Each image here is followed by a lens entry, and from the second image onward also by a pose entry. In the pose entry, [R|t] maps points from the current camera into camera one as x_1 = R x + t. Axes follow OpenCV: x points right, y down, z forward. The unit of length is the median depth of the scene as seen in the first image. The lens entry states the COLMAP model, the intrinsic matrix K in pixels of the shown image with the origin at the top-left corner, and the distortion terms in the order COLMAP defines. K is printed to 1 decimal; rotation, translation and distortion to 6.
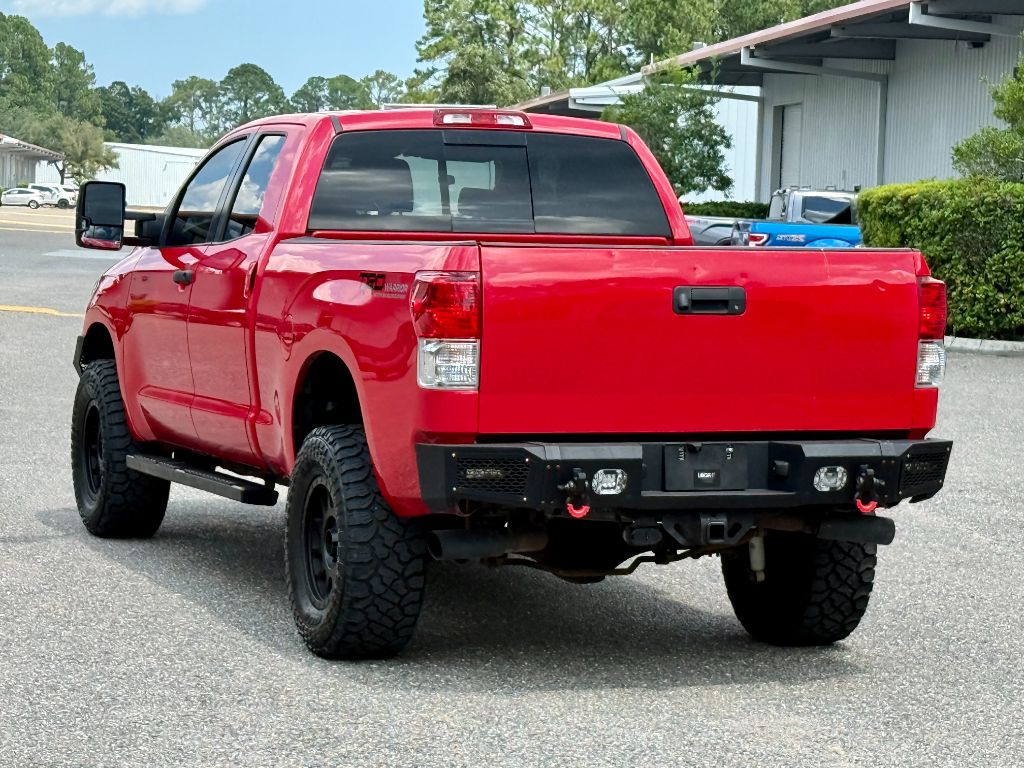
lens RADIAL K [[2835.7, 0, 512.0], [0, 2835.7, 384.0], [0, 0, 1]] dist [0.063818, 0.288741]
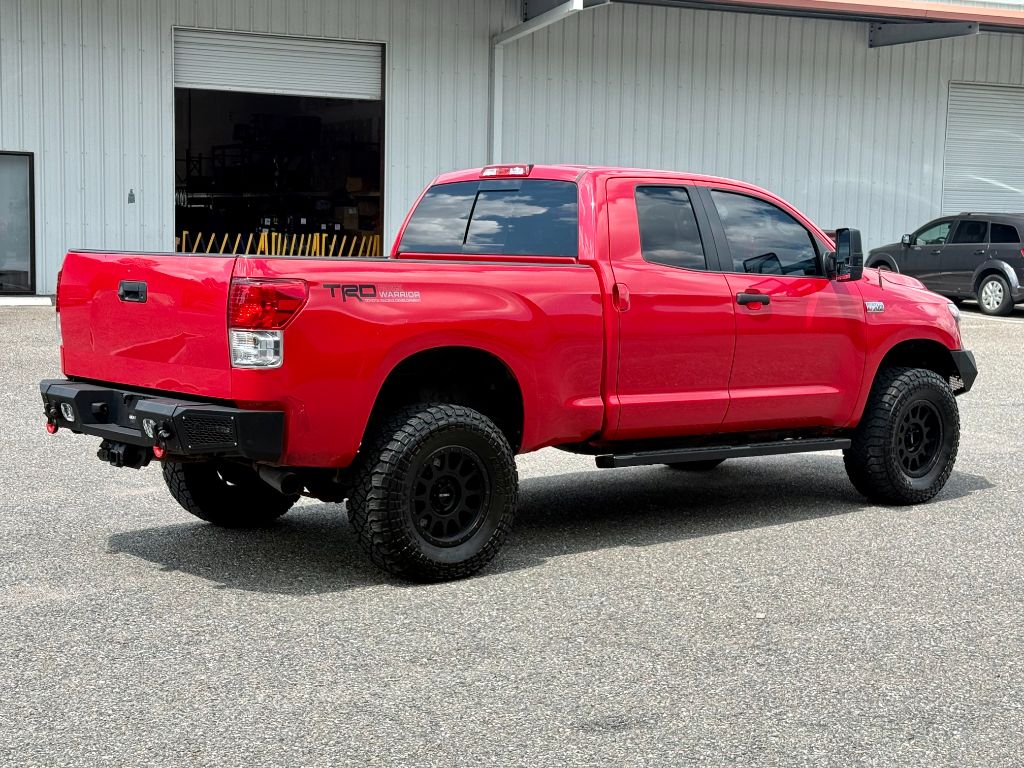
lens RADIAL K [[1652.5, 0, 443.5], [0, 1652.5, 381.4], [0, 0, 1]] dist [0.147231, -0.057759]
pose [[0.322290, 0.067816, -0.944209, 0.885712], [-0.059406, 0.996914, 0.051325, -0.036311], [0.944775, 0.039550, 0.325324, 0.876089]]
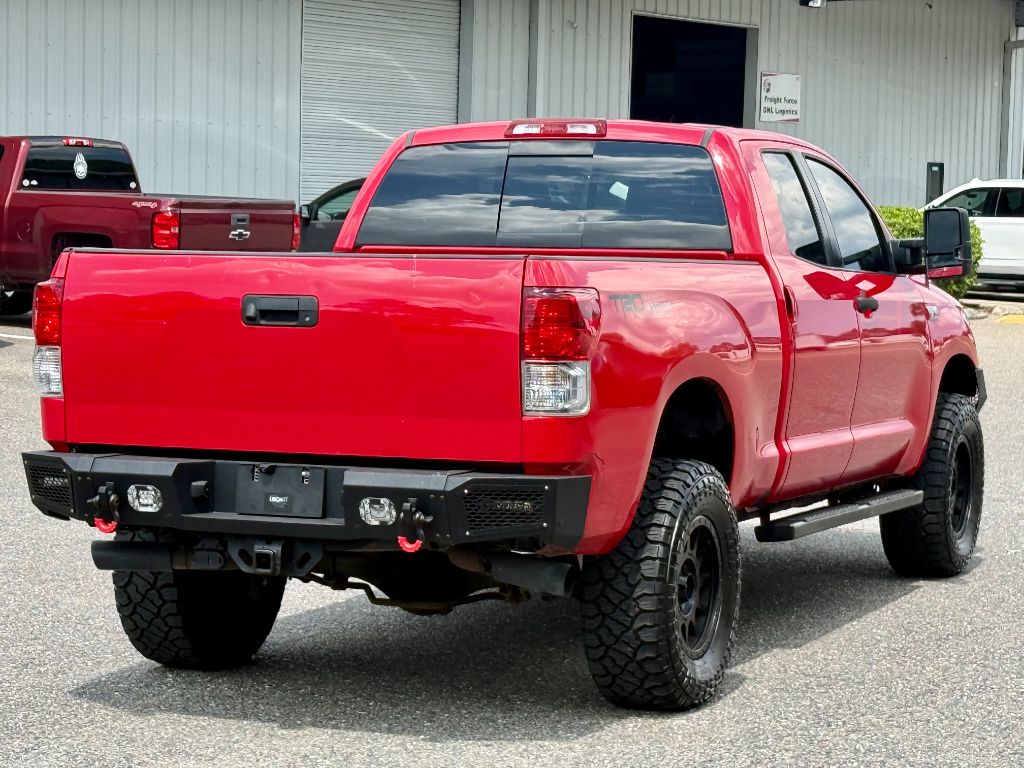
lens RADIAL K [[2835.7, 0, 512.0], [0, 2835.7, 384.0], [0, 0, 1]] dist [0.063818, 0.288741]
pose [[0.734186, 0.030009, -0.678285, 0.751022], [-0.035241, 0.999360, 0.006068, -0.013840], [0.678033, 0.019449, 0.734774, 0.368500]]
